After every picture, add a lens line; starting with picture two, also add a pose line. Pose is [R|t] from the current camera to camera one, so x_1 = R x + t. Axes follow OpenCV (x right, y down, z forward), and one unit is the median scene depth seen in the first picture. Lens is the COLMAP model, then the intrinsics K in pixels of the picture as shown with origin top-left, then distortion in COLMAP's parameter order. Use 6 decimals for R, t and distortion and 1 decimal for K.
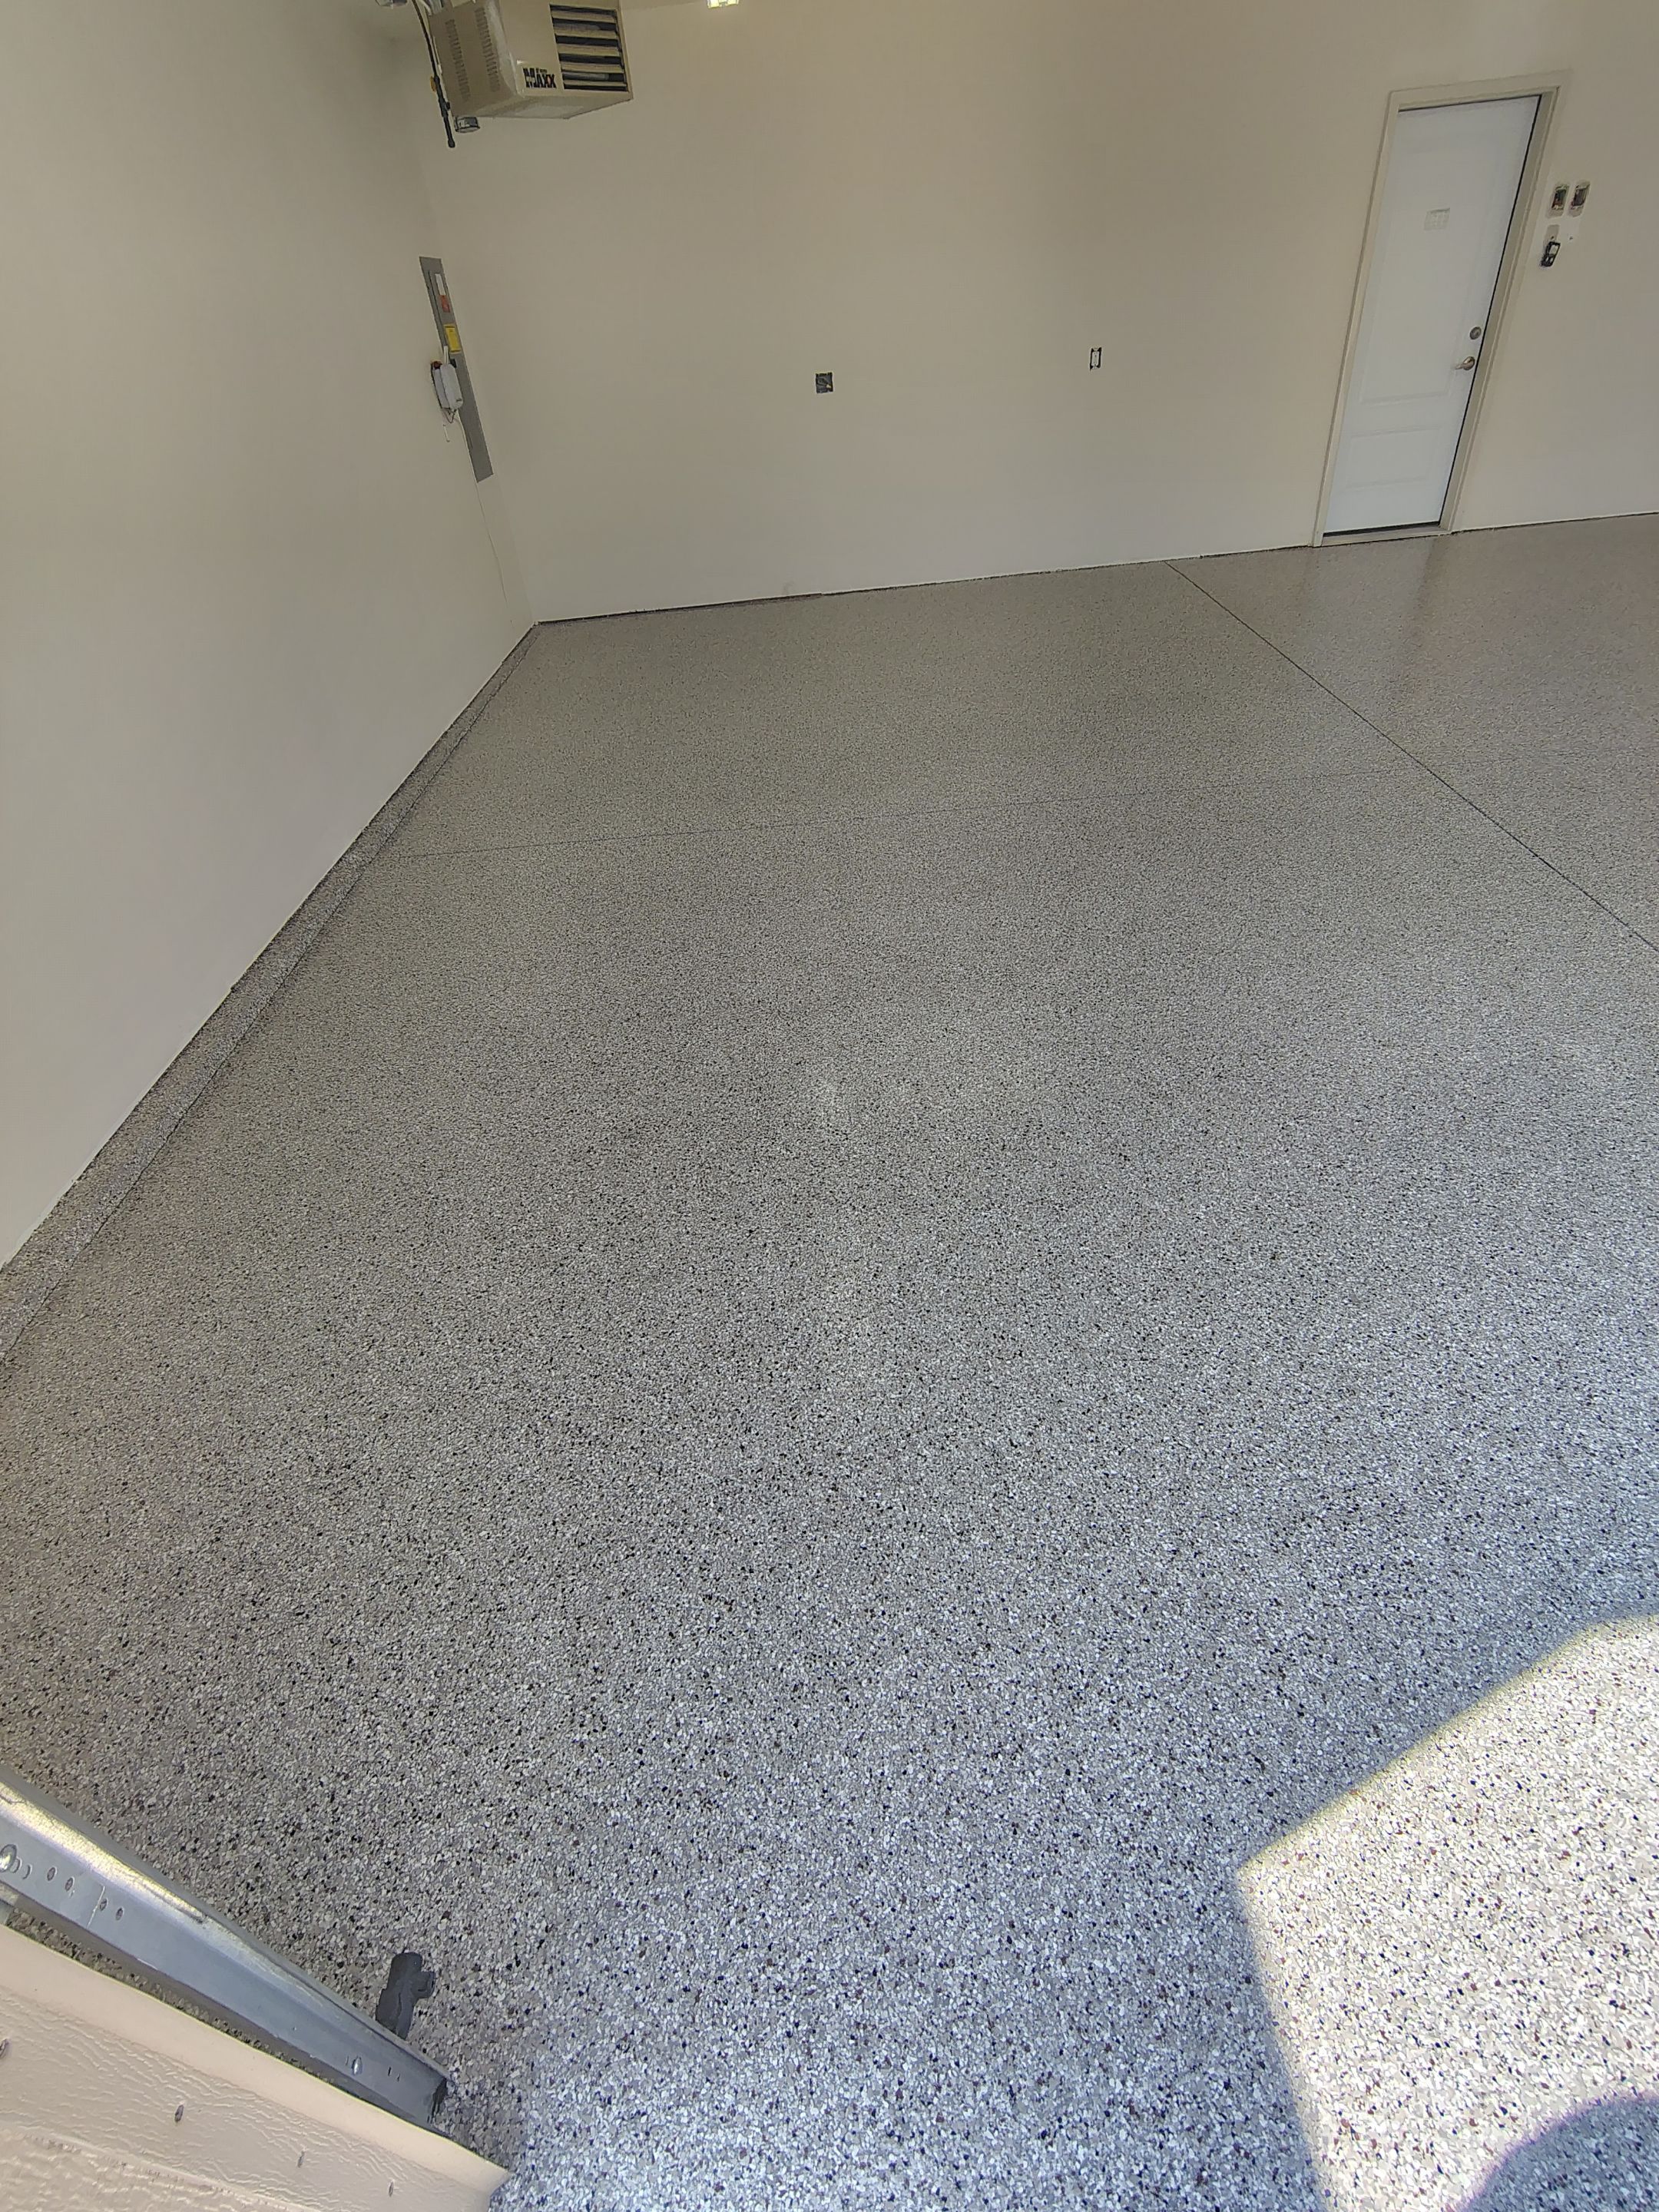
lens RADIAL K [[1031.4, 0, 820.2], [0, 1031.4, 1097.2], [0, 0, 1]] dist [-0.009946, 0.002864]
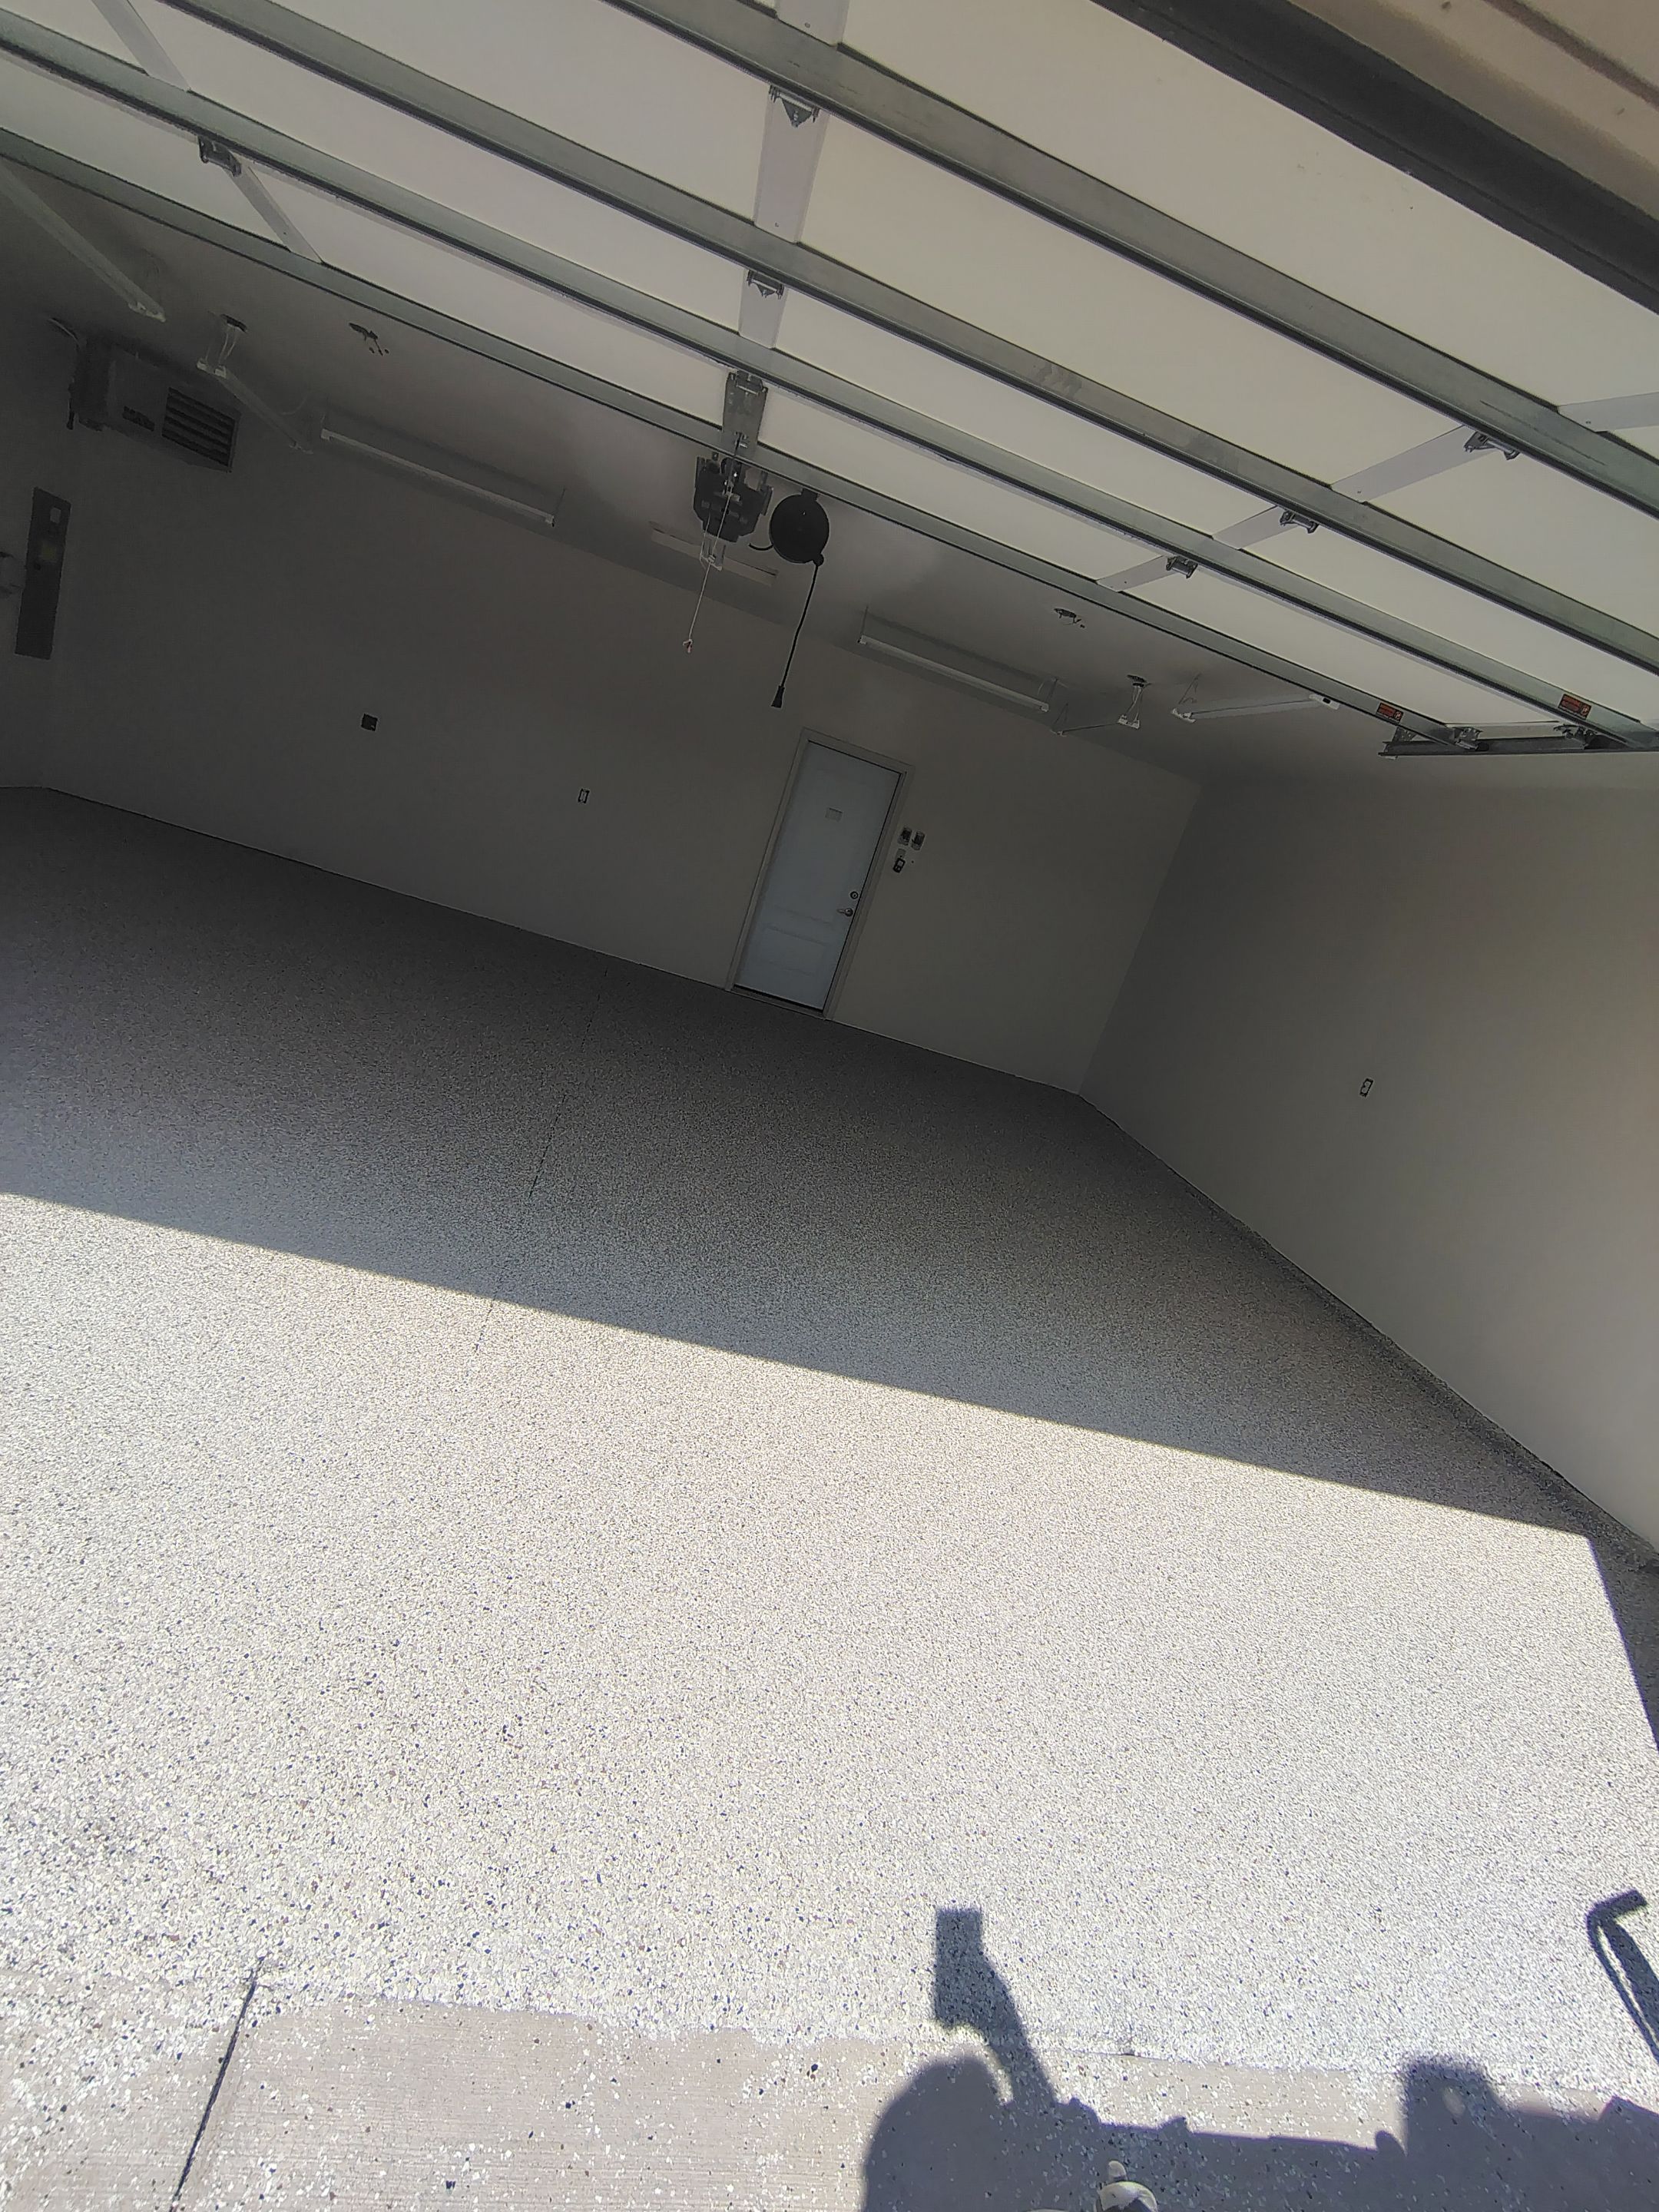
lens RADIAL K [[1031.4, 0, 823.1], [0, 1031.4, 1094.8], [0, 0, 1]] dist [-0.009946, 0.002864]
pose [[0.909869, 0.349162, 0.224110, 1.002327], [-0.236641, 0.880415, -0.410938, 0.211532], [-0.340794, 0.320866, 0.883688, -0.364510]]
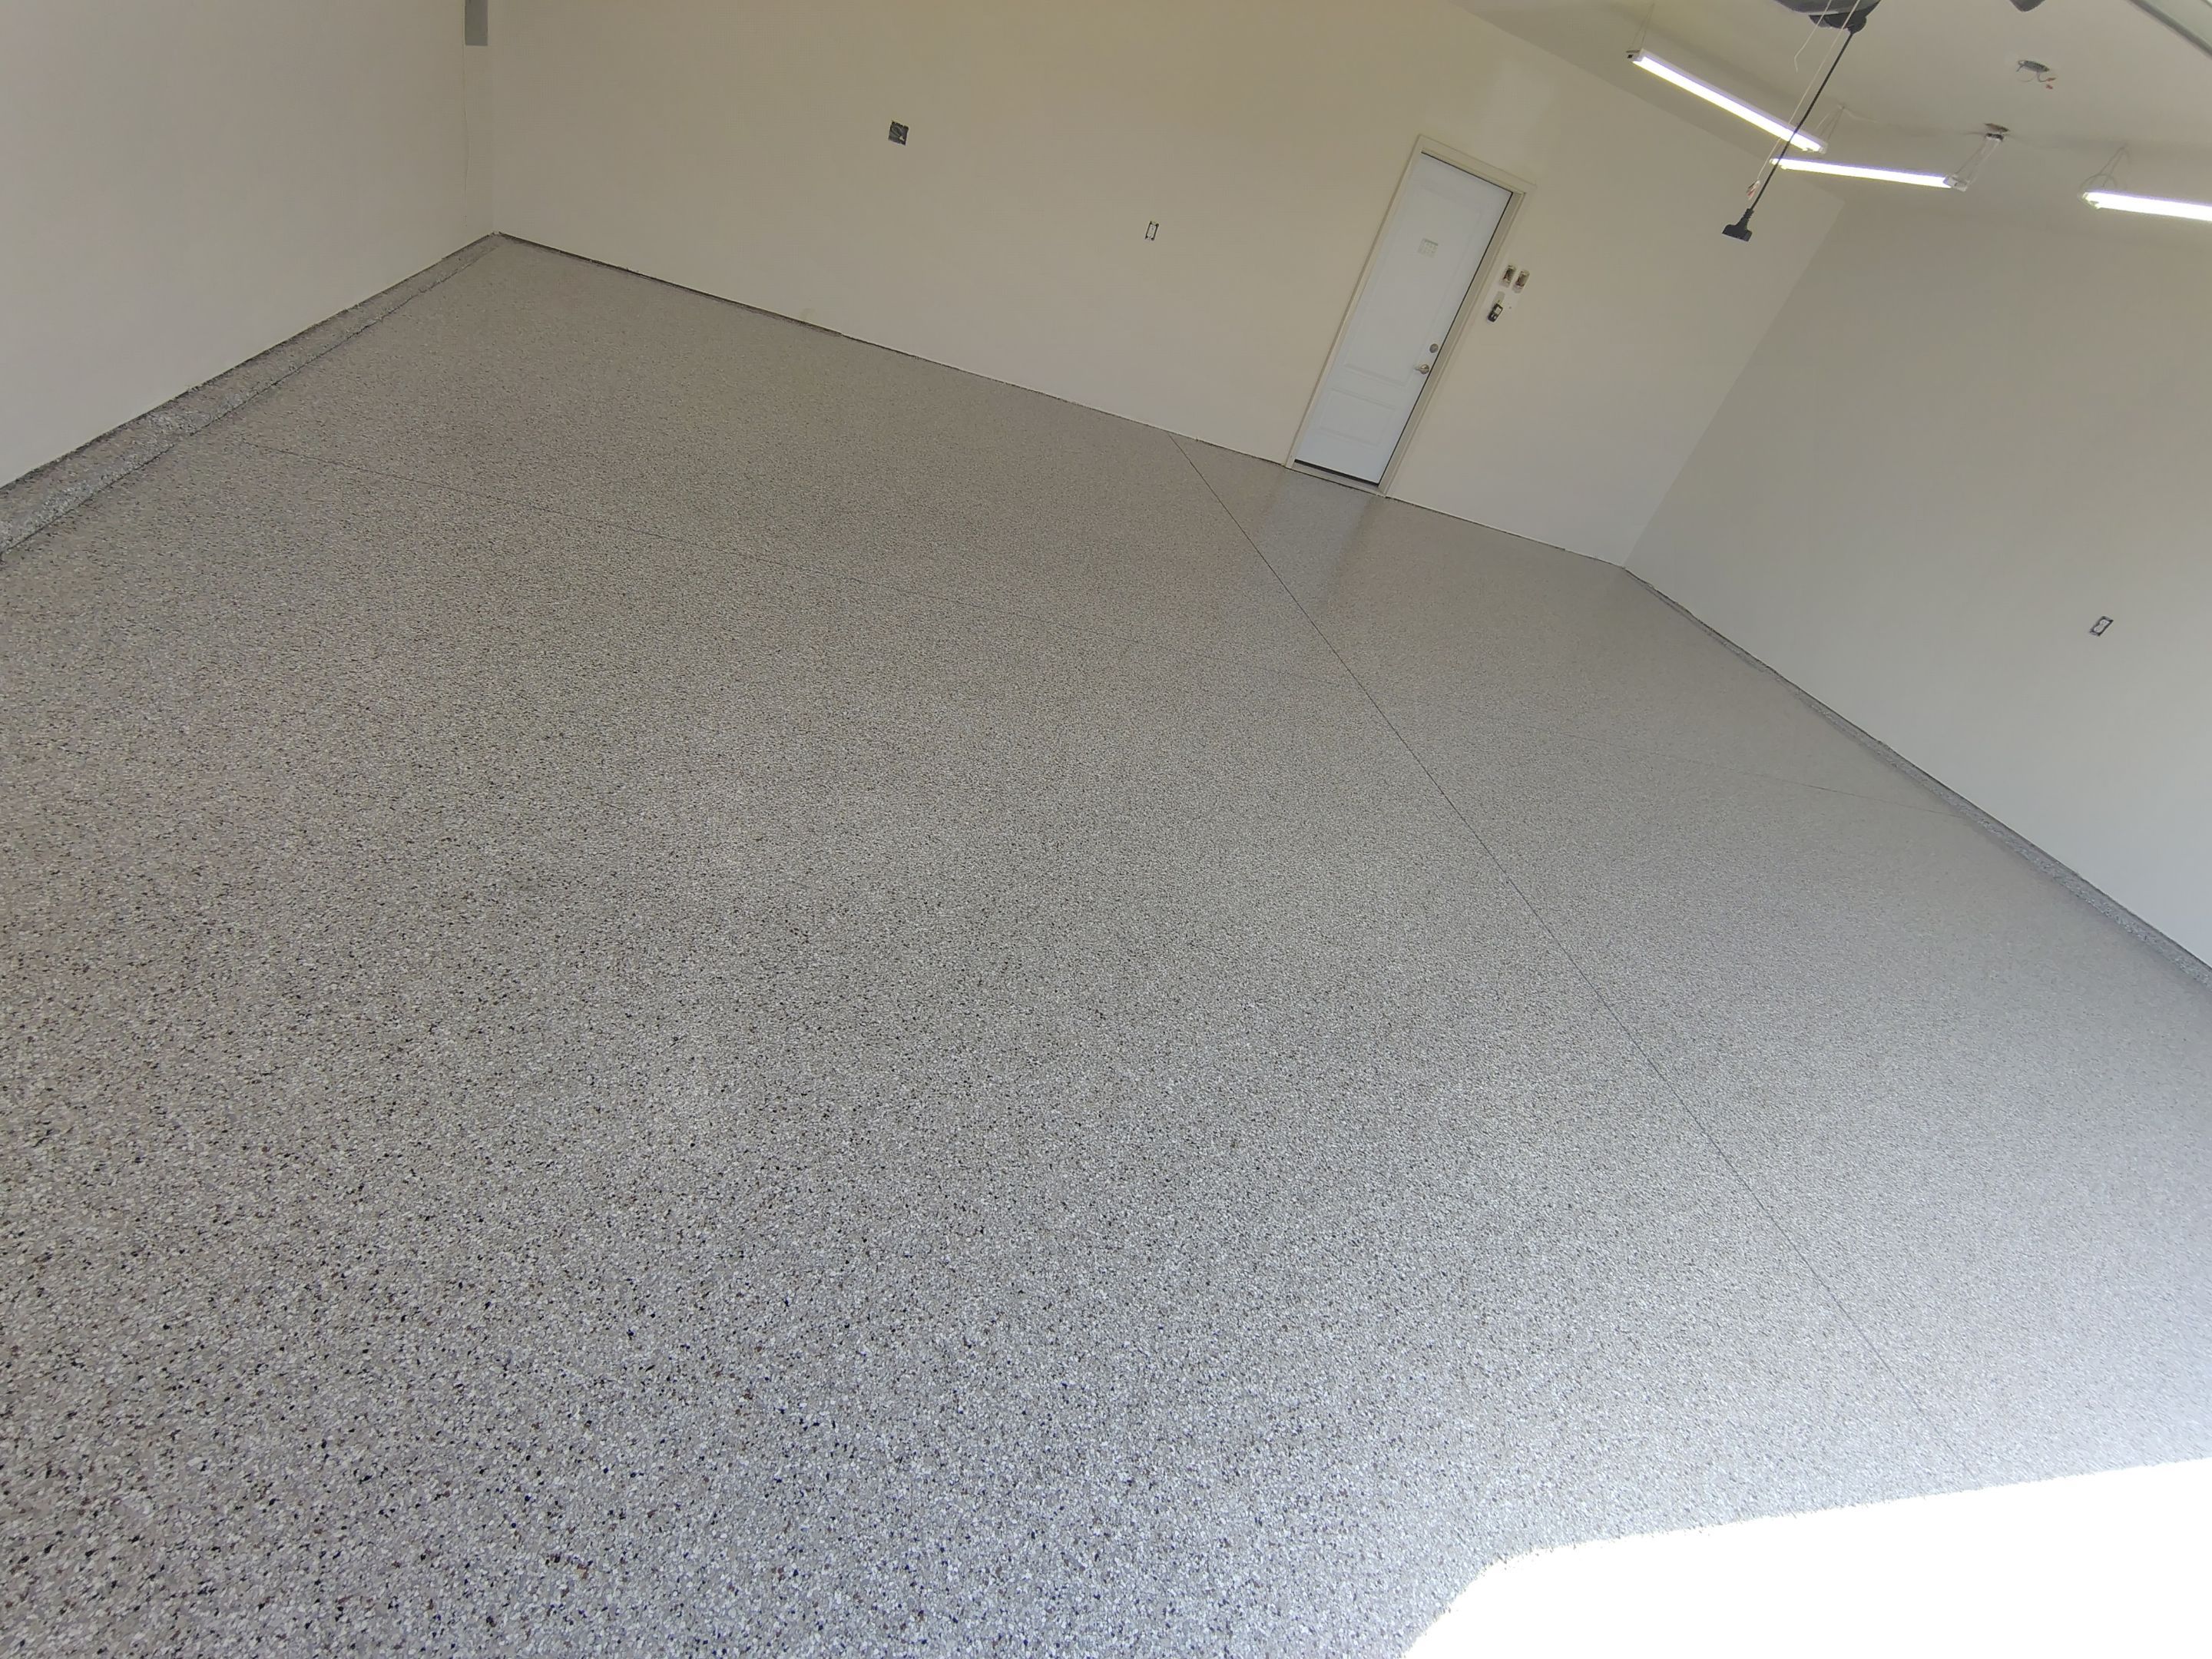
lens RADIAL K [[1031.4, 0, 1108.4], [0, 1031.4, 815.9], [0, 0, 1]] dist [-0.009946, 0.002864]
pose [[0.899394, 0.221554, 0.376835, -0.104703], [-0.197944, 0.975016, -0.100811, -0.027649], [-0.389755, 0.016077, 0.920778, 0.113067]]
